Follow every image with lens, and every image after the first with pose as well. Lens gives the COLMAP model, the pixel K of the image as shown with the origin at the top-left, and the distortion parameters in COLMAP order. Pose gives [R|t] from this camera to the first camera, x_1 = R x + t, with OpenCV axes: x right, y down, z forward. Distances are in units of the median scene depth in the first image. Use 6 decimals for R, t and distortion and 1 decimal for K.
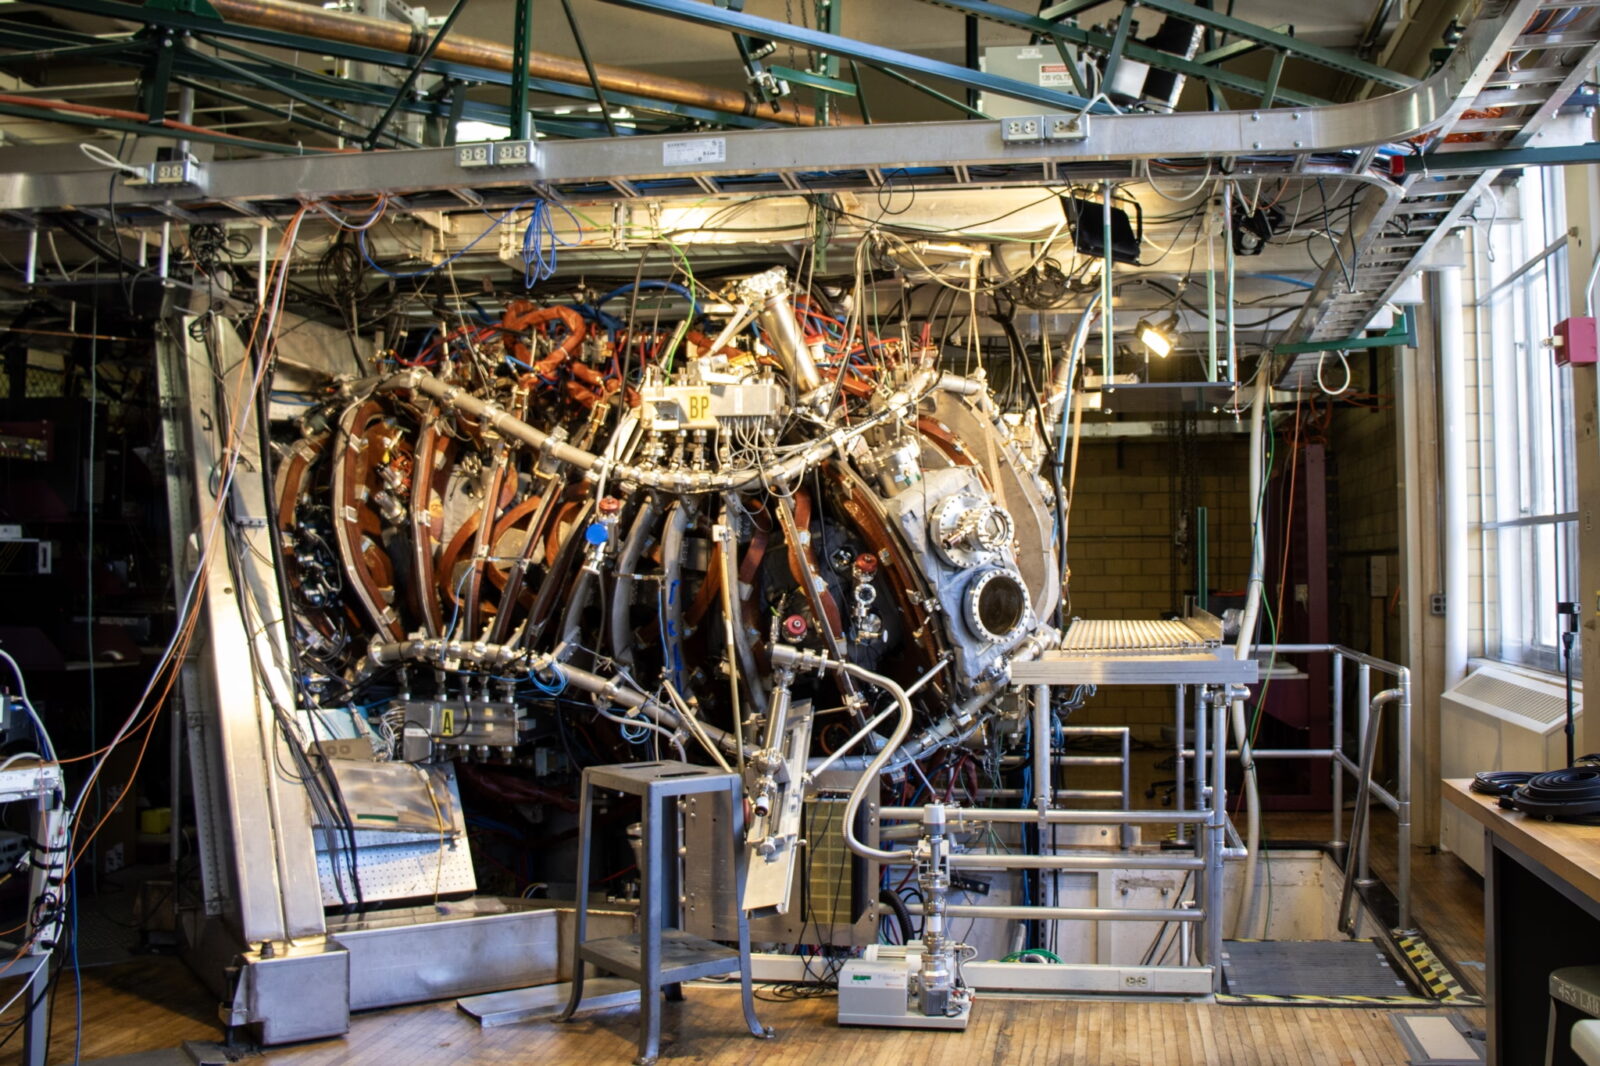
lens RADIAL K [[1476.9, 0, 802.6], [0, 1476.9, 506.4], [0, 0, 1]] dist [-0.168848, 0.174052]
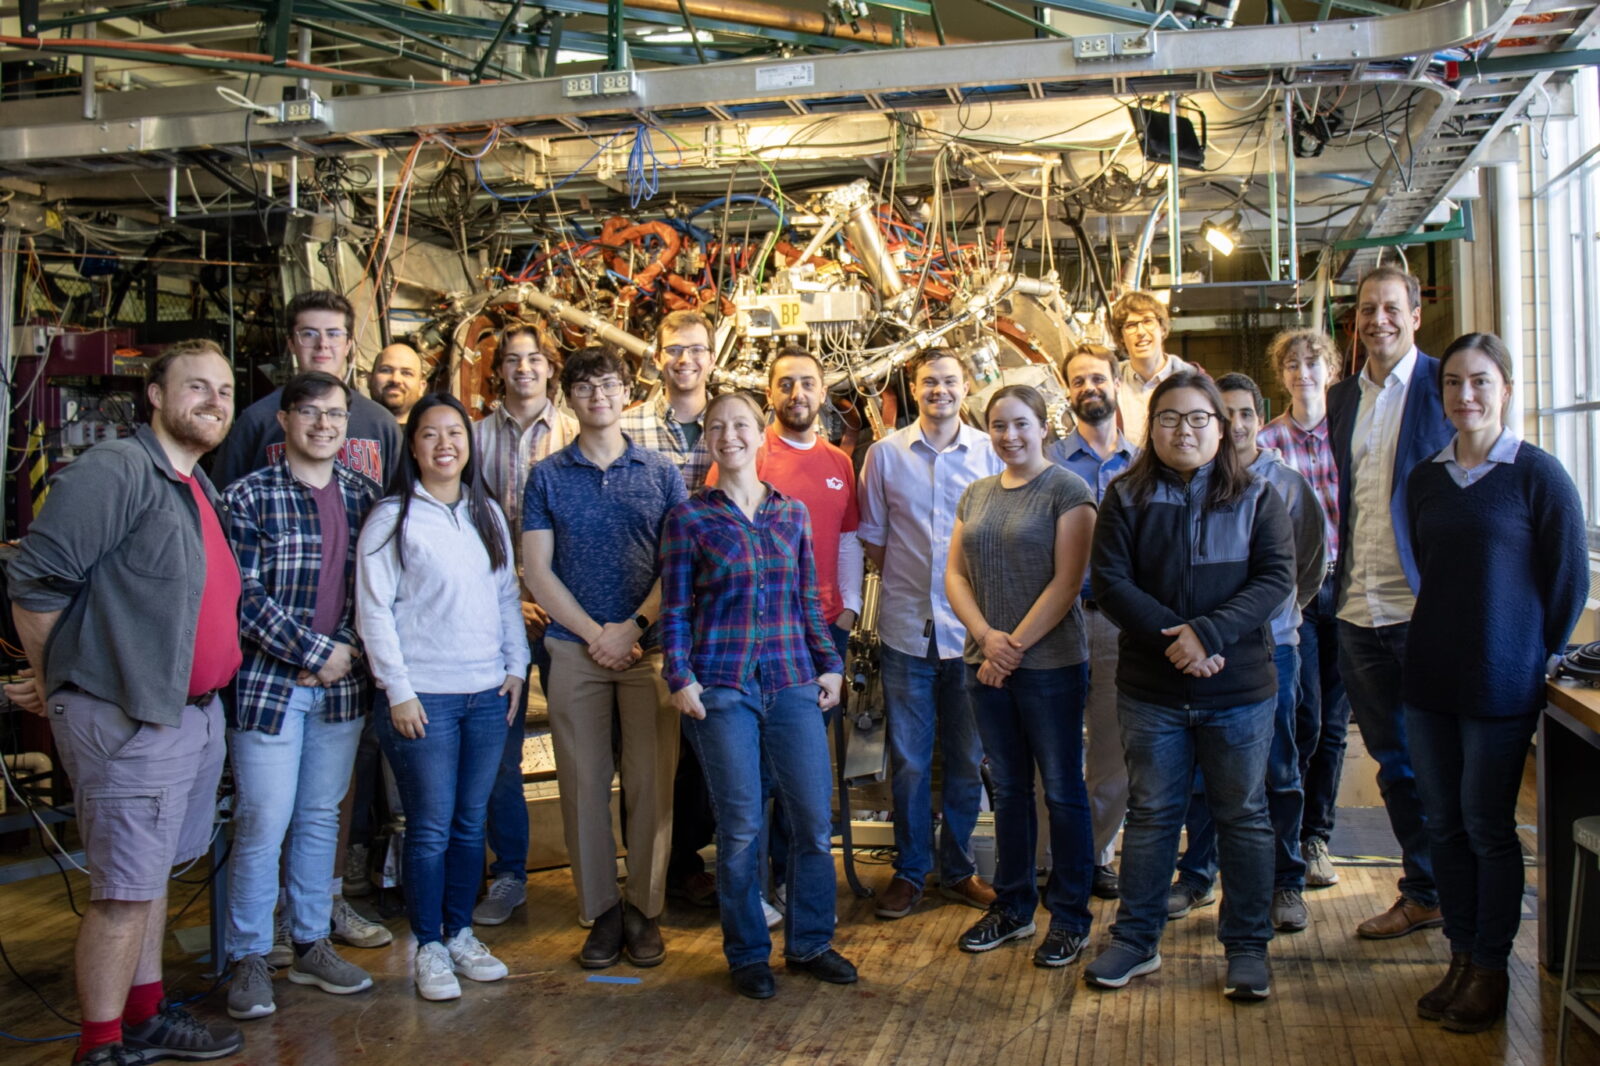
lens RADIAL K [[1408.0, 0, 812.2], [0, 1408.0, 478.9], [0, 0, 1]] dist [-0.177966, 0.179119]
pose [[0.998567, -0.018908, -0.050060, -0.005444], [0.021508, 0.998420, 0.051908, -0.000626], [0.049000, -0.052910, 0.997396, -0.017195]]
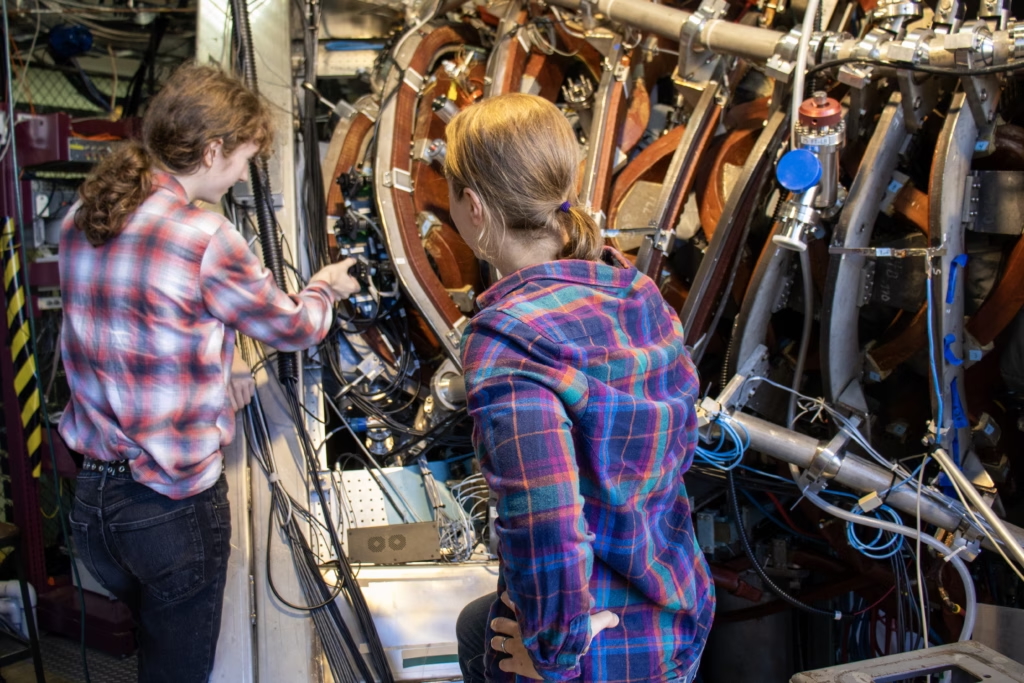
lens RADIAL K [[945.2, 0, 513.7], [0, 945.2, 324.5], [0, 0, 1]] dist [-0.168848, 0.174052]
pose [[0.927423, -0.020830, -0.373433, -0.103896], [0.065409, 0.992094, 0.107104, 0.028218], [0.368250, -0.123757, 0.921453, 0.614816]]
